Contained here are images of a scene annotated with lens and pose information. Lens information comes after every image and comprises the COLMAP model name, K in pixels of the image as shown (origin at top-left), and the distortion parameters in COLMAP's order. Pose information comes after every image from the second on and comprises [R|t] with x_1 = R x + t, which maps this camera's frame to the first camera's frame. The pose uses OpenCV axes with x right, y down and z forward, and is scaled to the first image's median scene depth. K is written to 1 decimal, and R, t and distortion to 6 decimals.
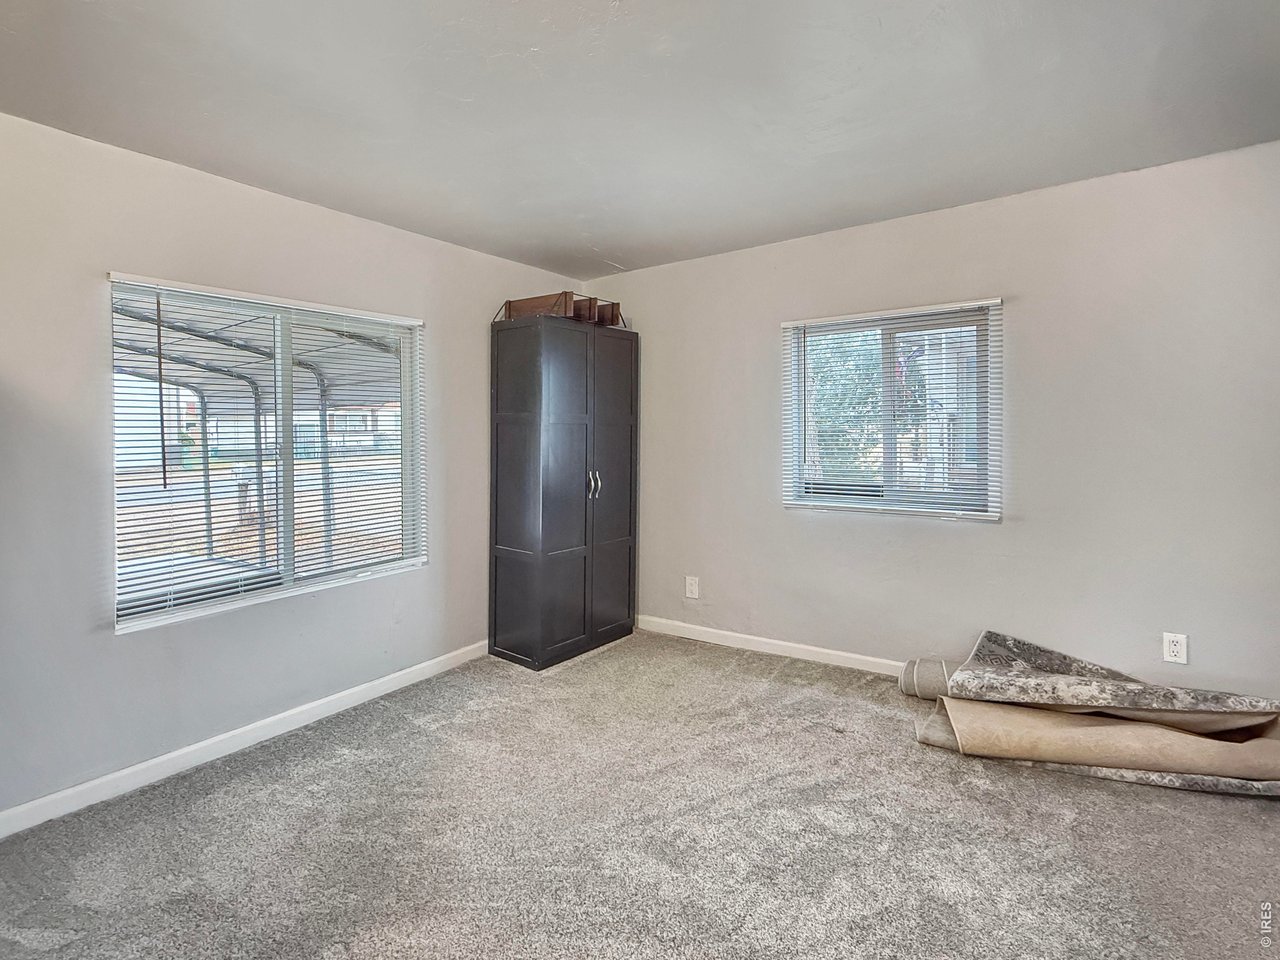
lens RADIAL K [[608.5, 0, 640.0], [0, 608.5, 480.0], [0, 0, 1]] dist [-0.000453, -0.000217]
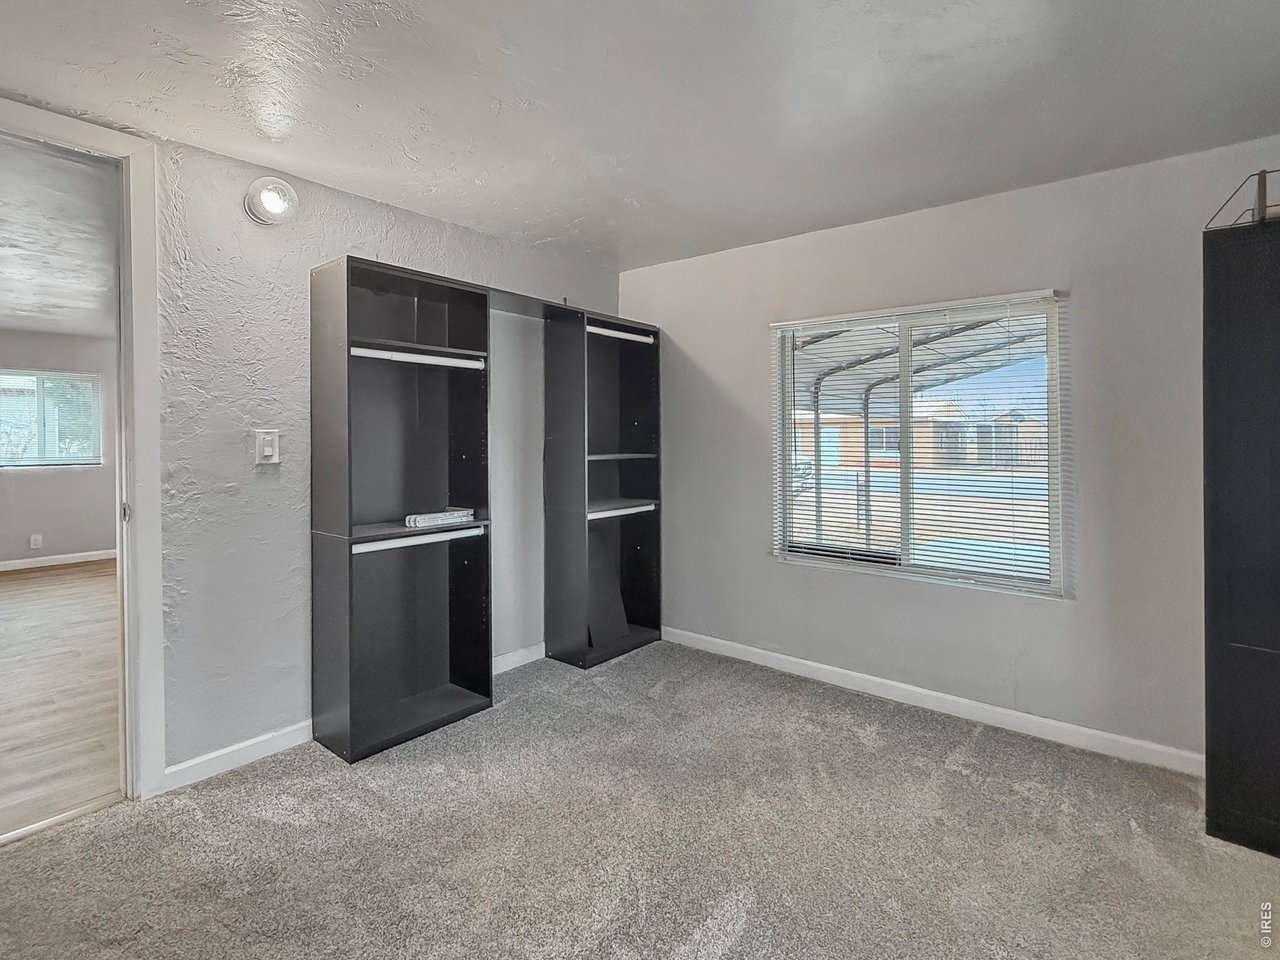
lens RADIAL K [[608.5, 0, 640.0], [0, 608.5, 480.0], [0, 0, 1]] dist [-0.000453, -0.000217]
pose [[-0.023095, 0.085087, -0.996106, 0.568486], [-0.081538, 0.992892, 0.086702, -0.054592], [0.996403, 0.083223, -0.015993, 0.574248]]
